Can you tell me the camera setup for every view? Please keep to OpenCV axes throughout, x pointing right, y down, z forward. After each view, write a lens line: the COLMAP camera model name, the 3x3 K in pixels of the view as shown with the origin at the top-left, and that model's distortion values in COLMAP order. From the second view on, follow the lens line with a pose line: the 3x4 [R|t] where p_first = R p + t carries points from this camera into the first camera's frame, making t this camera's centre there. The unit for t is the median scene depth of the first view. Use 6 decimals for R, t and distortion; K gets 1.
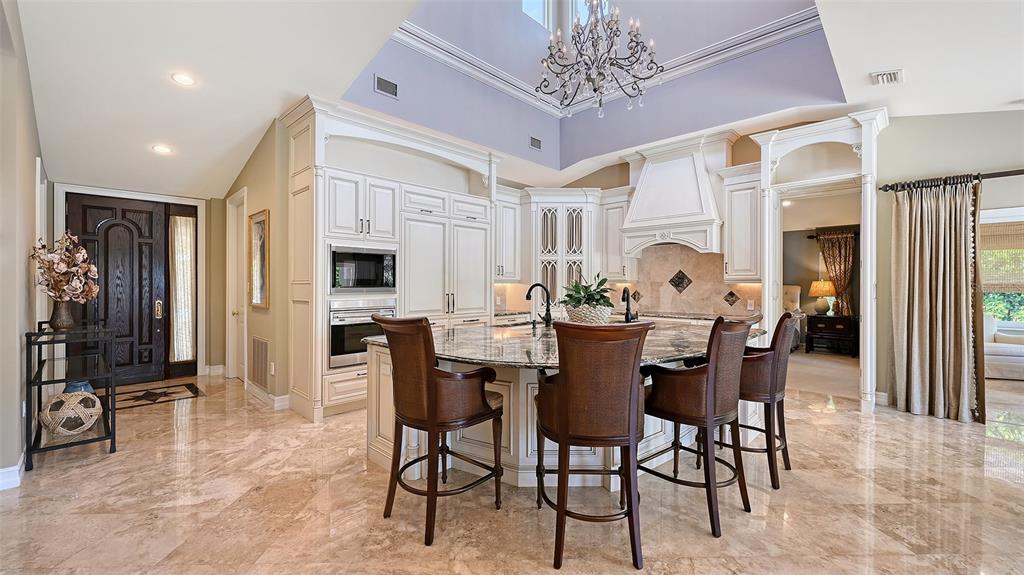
lens RADIAL K [[410.1, 0, 514.9], [0, 410.1, 284.3], [0, 0, 1]] dist [-0.000334, -0.000059]
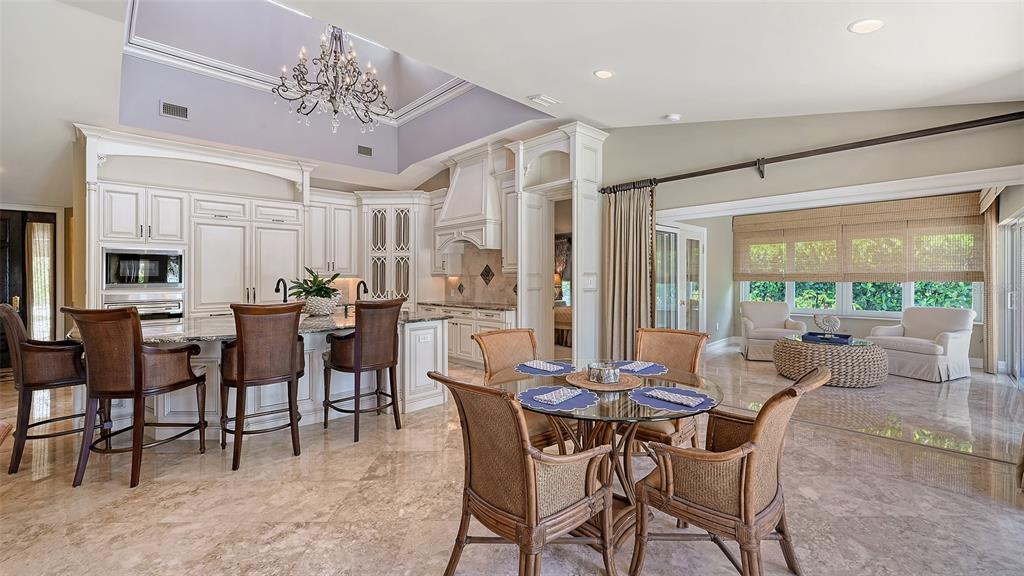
lens RADIAL K [[416.5, 0, 499.8], [0, 416.5, 290.3], [0, 0, 1]] dist [0.000423, -0.000060]
pose [[0.999493, -0.008895, -0.030566, 0.650012], [0.009698, 0.999609, 0.026234, 0.008544], [0.030321, -0.026517, 0.999188, -0.173583]]
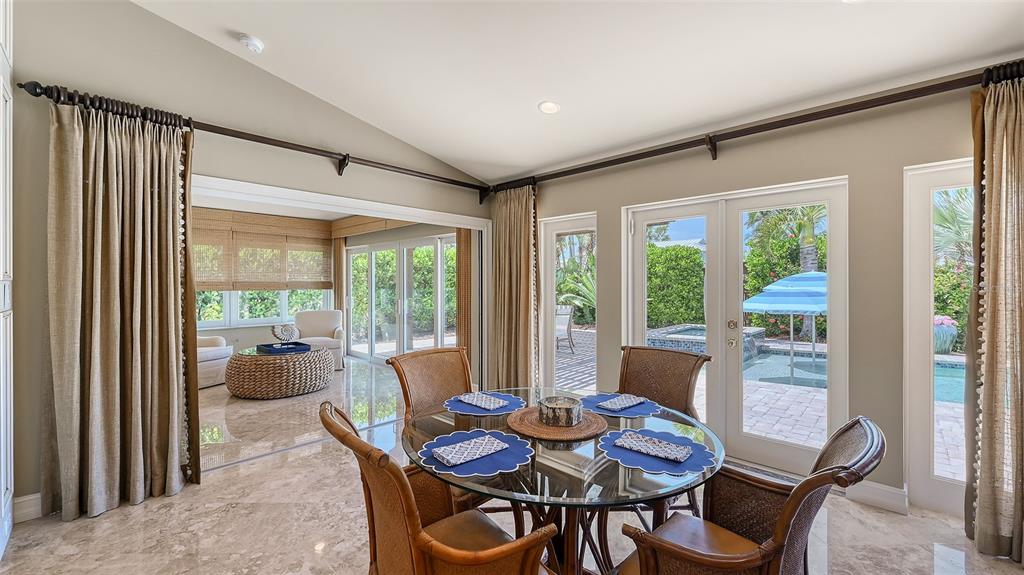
lens RADIAL K [[410.1, 0, 514.9], [0, 410.1, 284.3], [0, 0, 1]] dist [-0.000334, -0.000059]
pose [[-0.008907, -0.004652, 0.999950, 0.394298], [-0.000340, 0.999989, 0.004649, 0.002358], [-0.999960, -0.000298, -0.008909, 0.413319]]
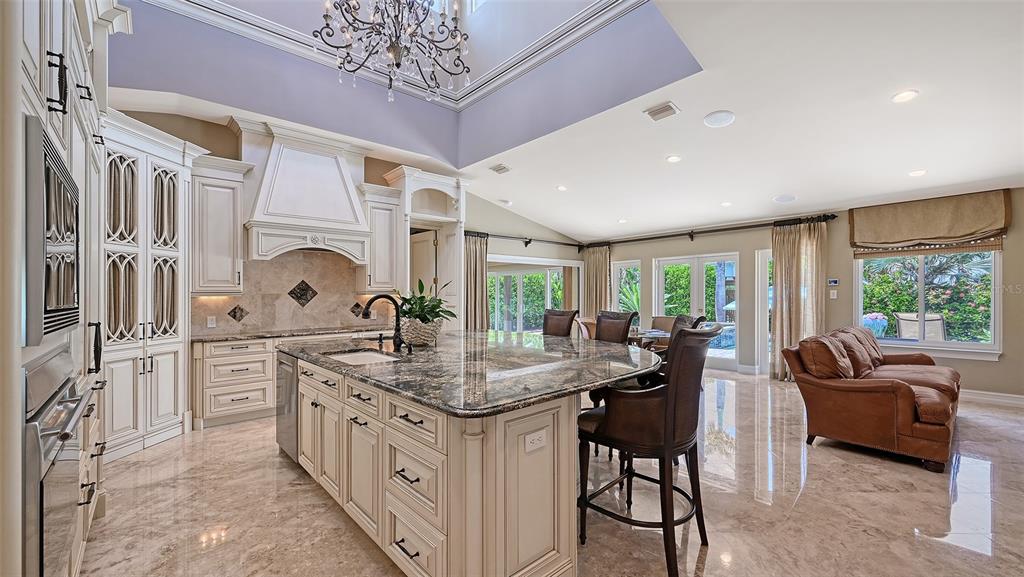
lens RADIAL K [[409.4, 0, 520.2], [0, 409.4, 307.7], [0, 0, 1]] dist [0.000293, 0.000068]
pose [[0.053191, -0.034702, 0.997981, -0.610913], [0.011533, 0.999351, 0.034134, -0.000847], [-0.998518, 0.009694, 0.053557, 0.676728]]
